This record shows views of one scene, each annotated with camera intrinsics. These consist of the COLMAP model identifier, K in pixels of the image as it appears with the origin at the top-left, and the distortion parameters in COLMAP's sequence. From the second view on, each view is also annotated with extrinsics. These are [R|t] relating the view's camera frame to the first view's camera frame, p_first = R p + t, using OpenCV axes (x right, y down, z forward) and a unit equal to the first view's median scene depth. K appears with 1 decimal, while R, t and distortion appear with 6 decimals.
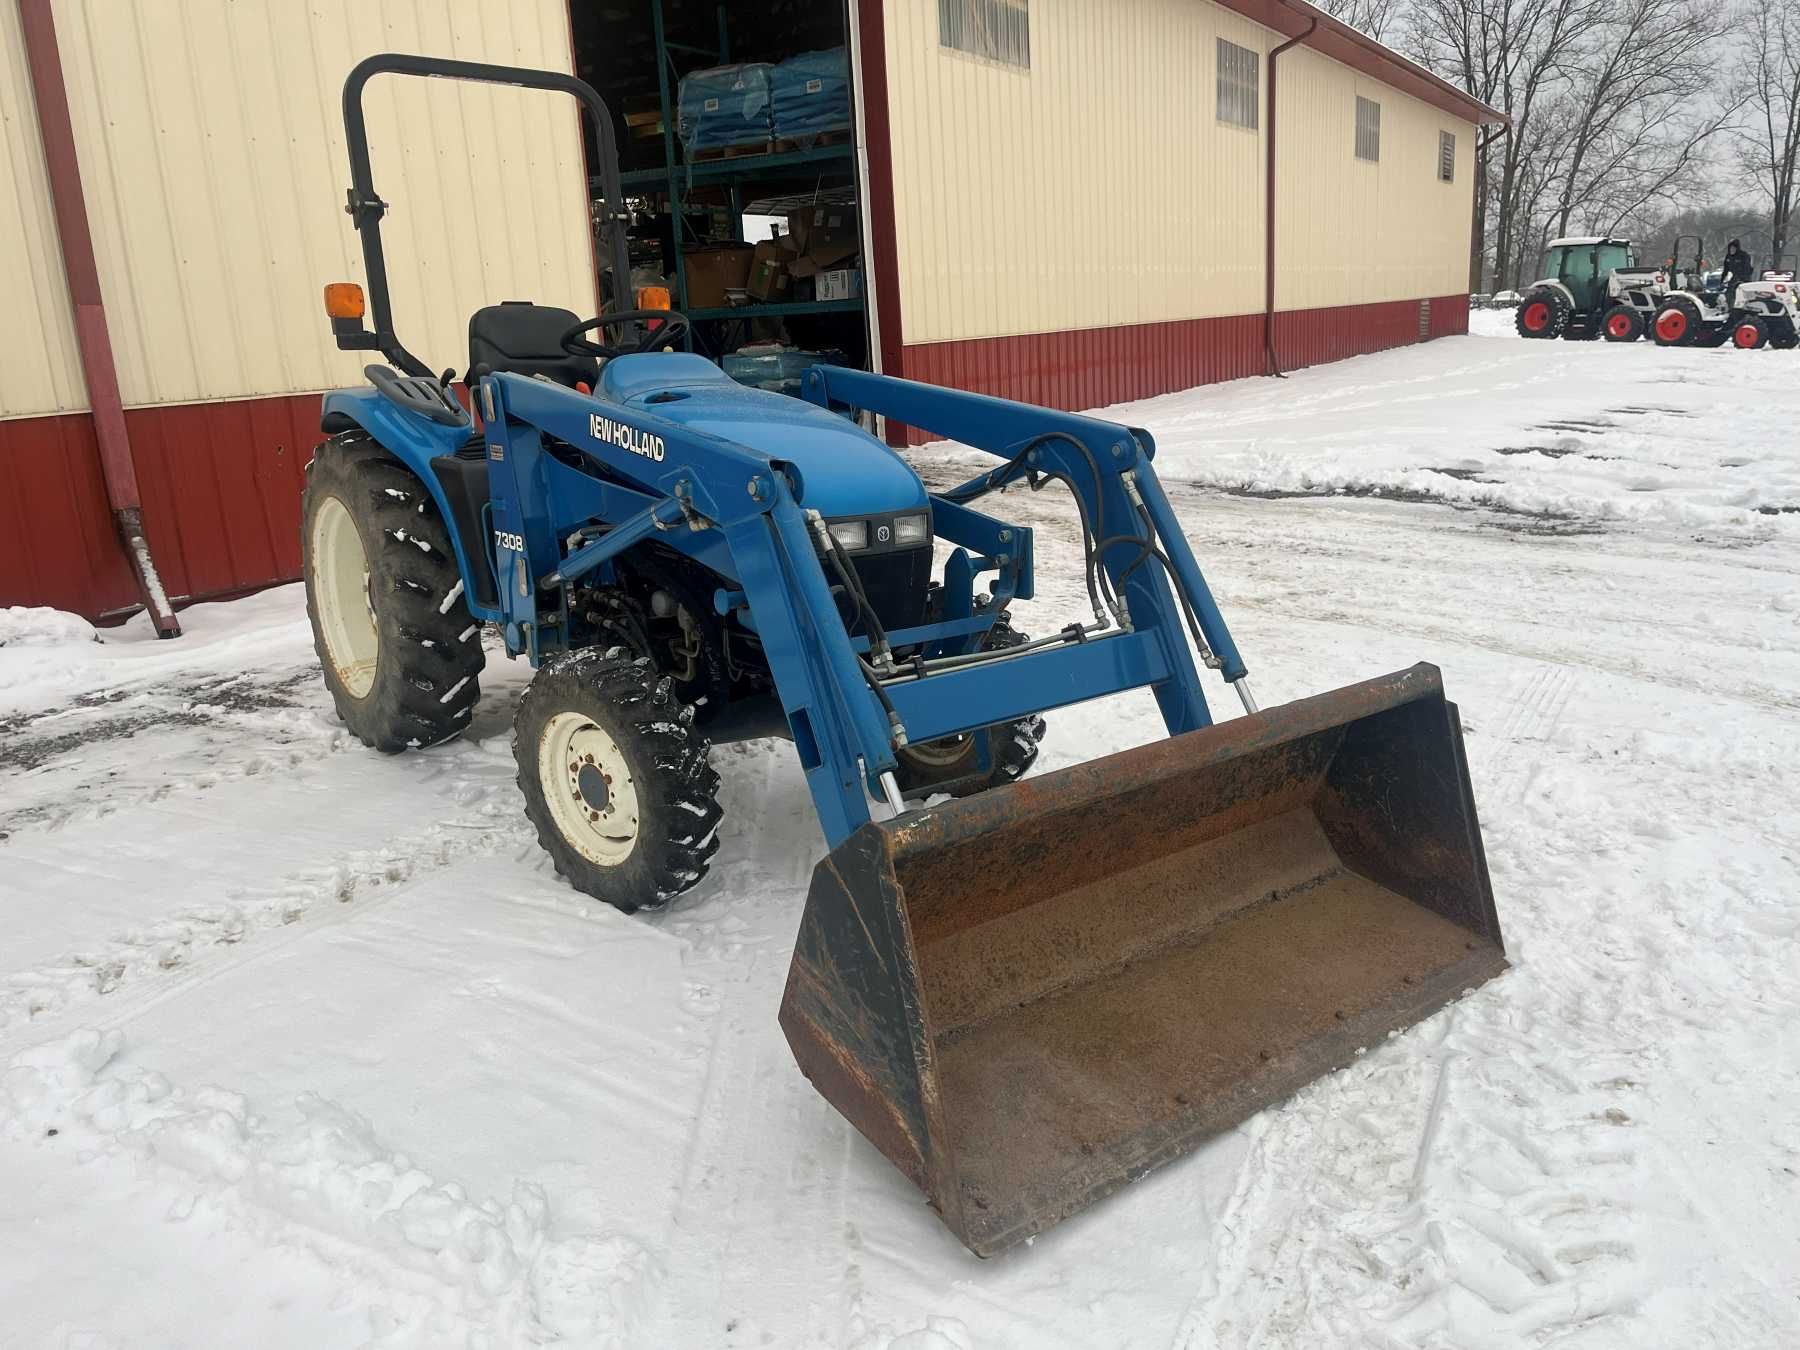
lens RADIAL K [[1357.1, 0, 904.7], [0, 1357.1, 658.1], [0, 0, 1]] dist [0.064344, -0.084684]
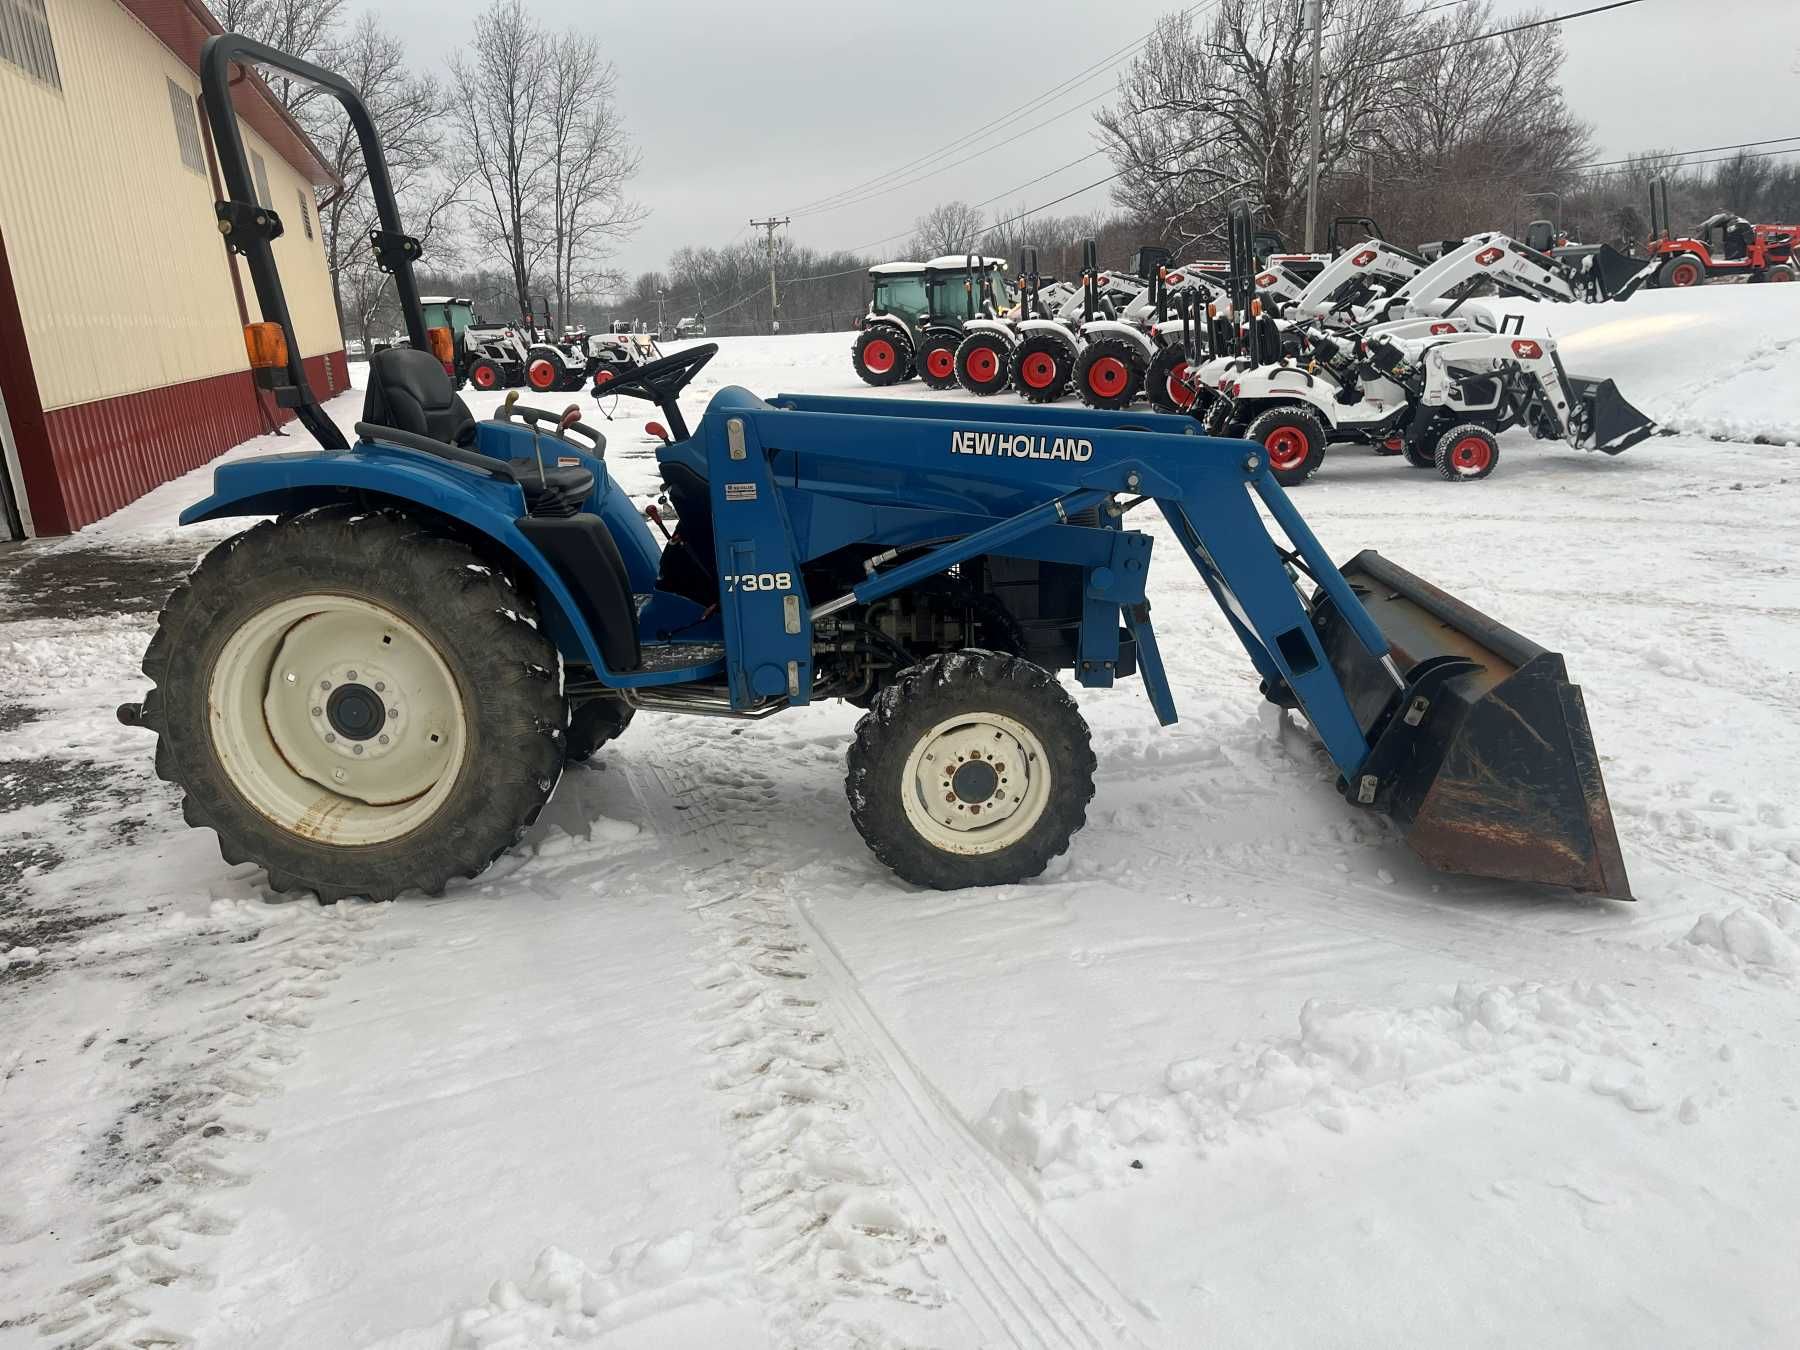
lens RADIAL K [[1357.1, 0, 898.9], [0, 1357.1, 674.0], [0, 0, 1]] dist [0.064344, -0.084684]
pose [[0.663824, -0.196331, 0.721659, -0.500661], [0.217990, 0.973823, 0.064414, -0.033803], [-0.715414, 0.114554, 0.689246, 0.149088]]
